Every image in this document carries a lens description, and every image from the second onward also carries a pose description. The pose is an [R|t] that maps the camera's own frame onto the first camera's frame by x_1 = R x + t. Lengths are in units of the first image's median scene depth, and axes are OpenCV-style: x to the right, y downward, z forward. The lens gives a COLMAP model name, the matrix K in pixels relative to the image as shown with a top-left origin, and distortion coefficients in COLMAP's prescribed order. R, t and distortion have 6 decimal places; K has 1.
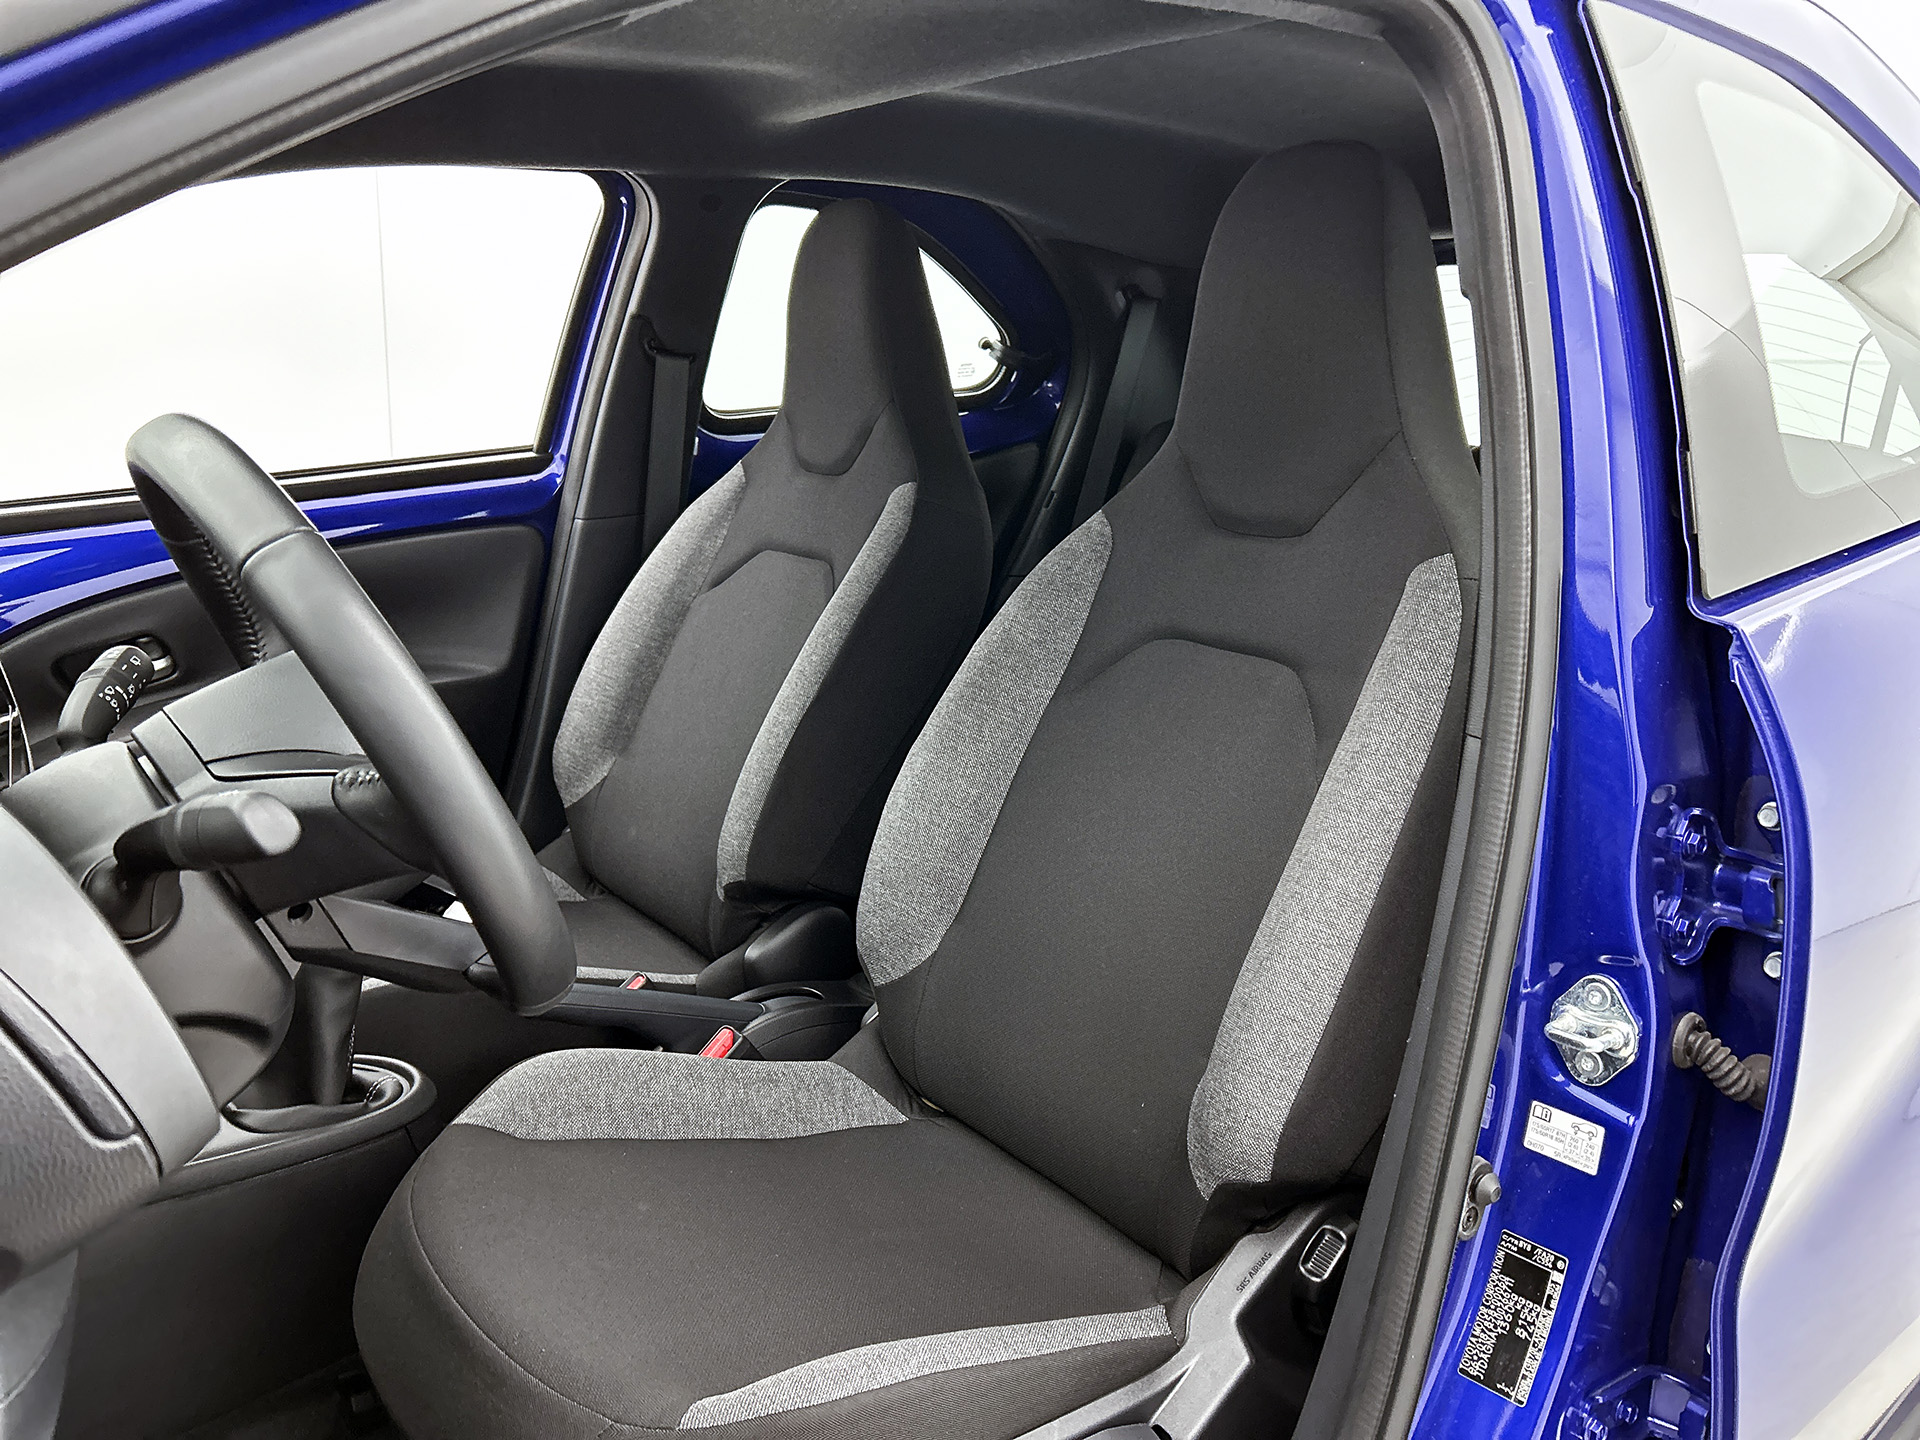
lens RADIAL K [[1439.6, 0, 952.0], [0, 1439.6, 717.9], [0, 0, 1]] dist [0.039064, -0.057850]
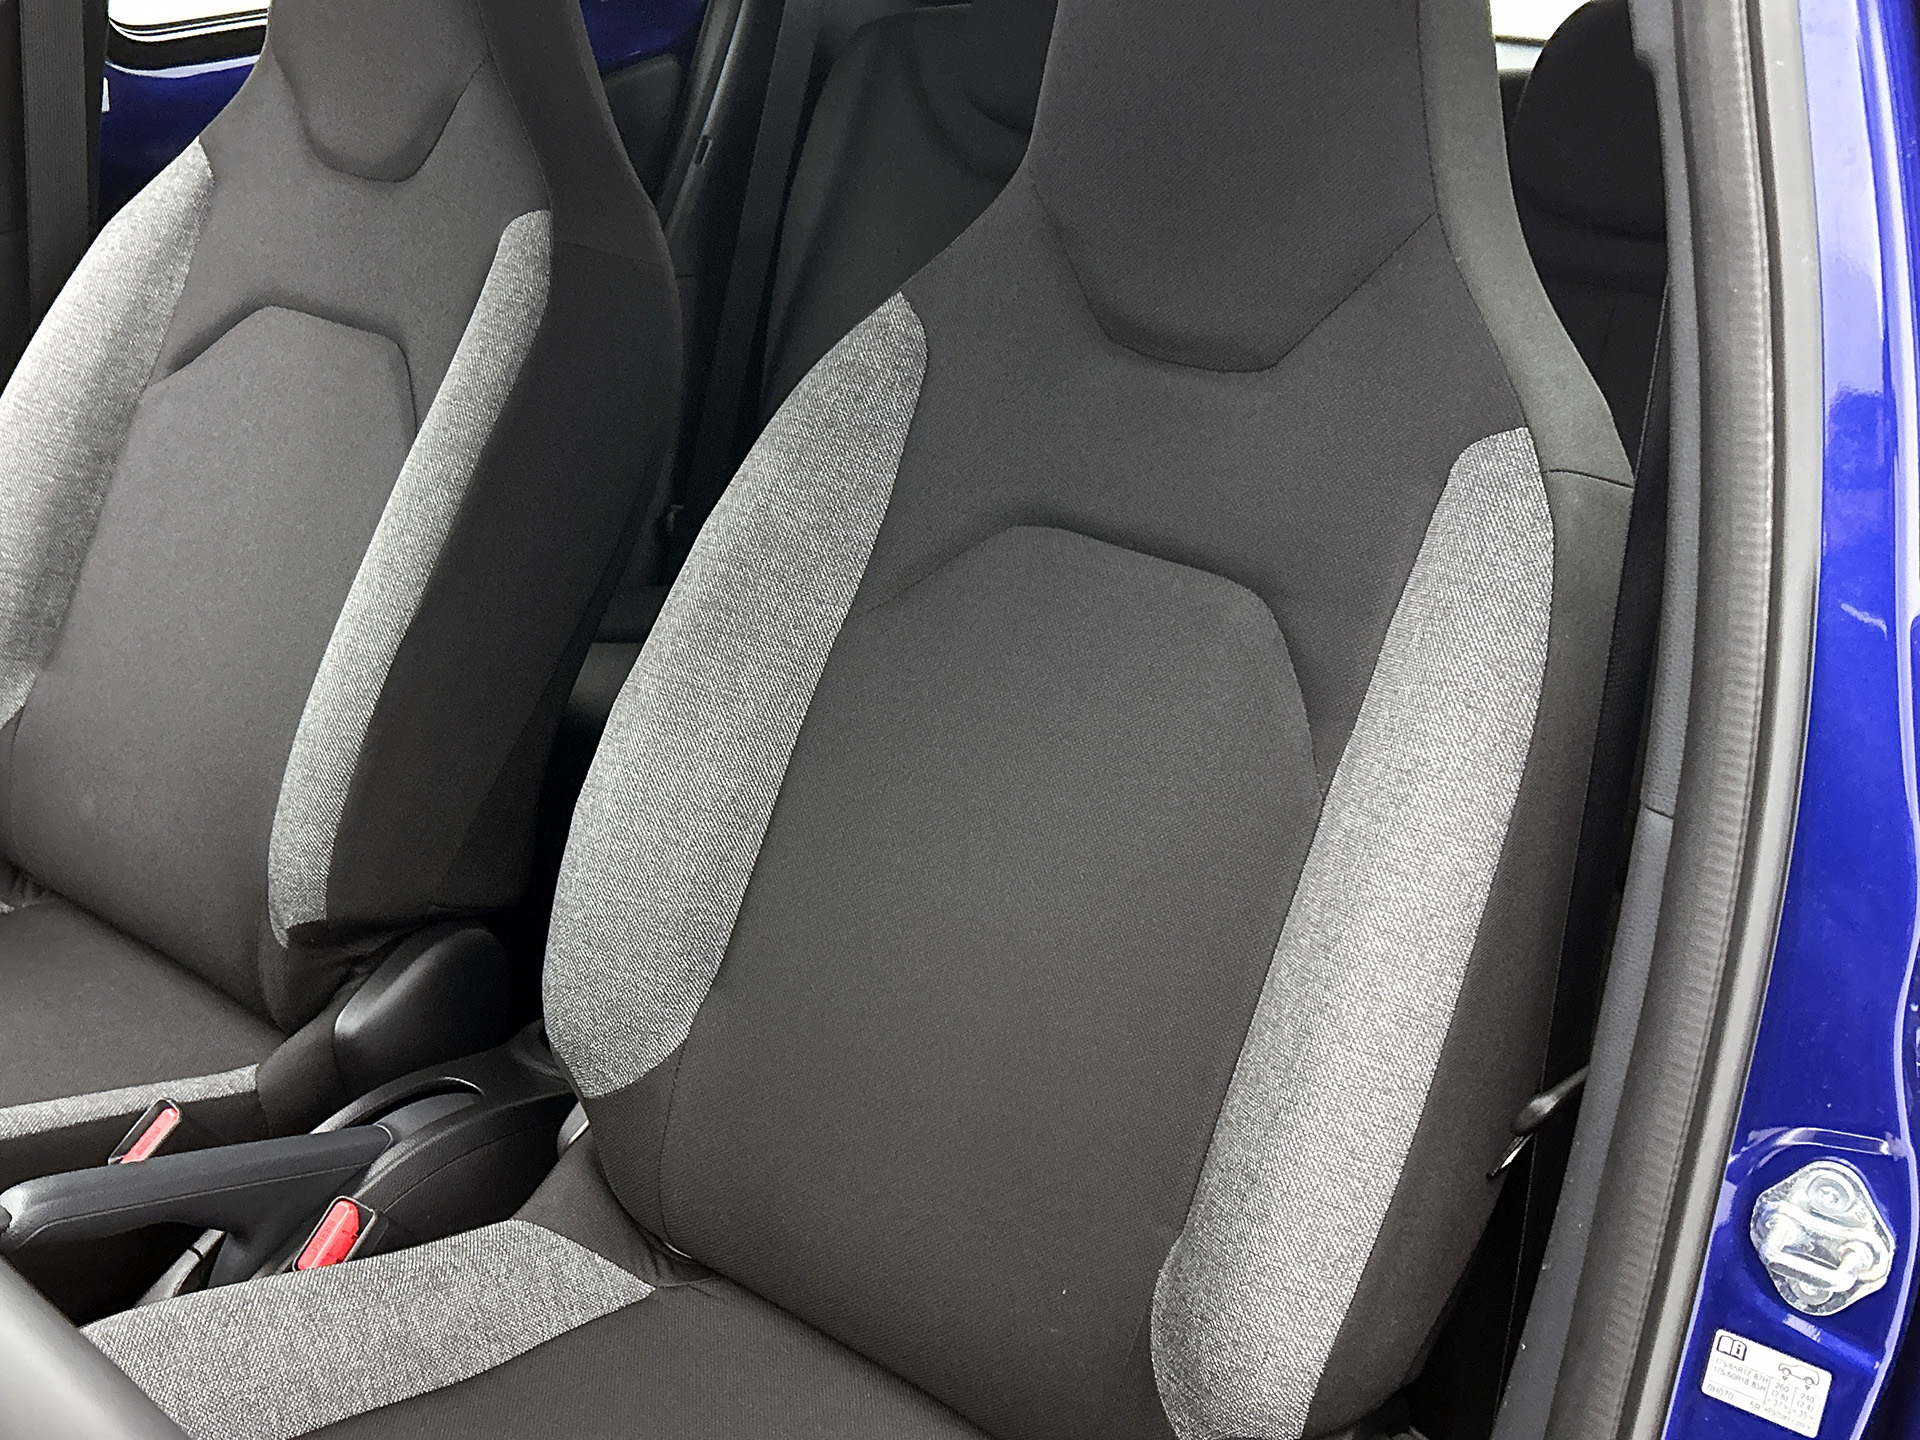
lens RADIAL K [[2034.1, 0, 957.6], [0, 2034.1, 721.4], [0, 0, 1]] dist [0.028115, 0.000000]
pose [[0.969000, -0.085579, 0.231766, -0.091503], [0.039636, 0.979789, 0.196068, -0.143999], [-0.243861, -0.180803, 0.952807, 0.162988]]
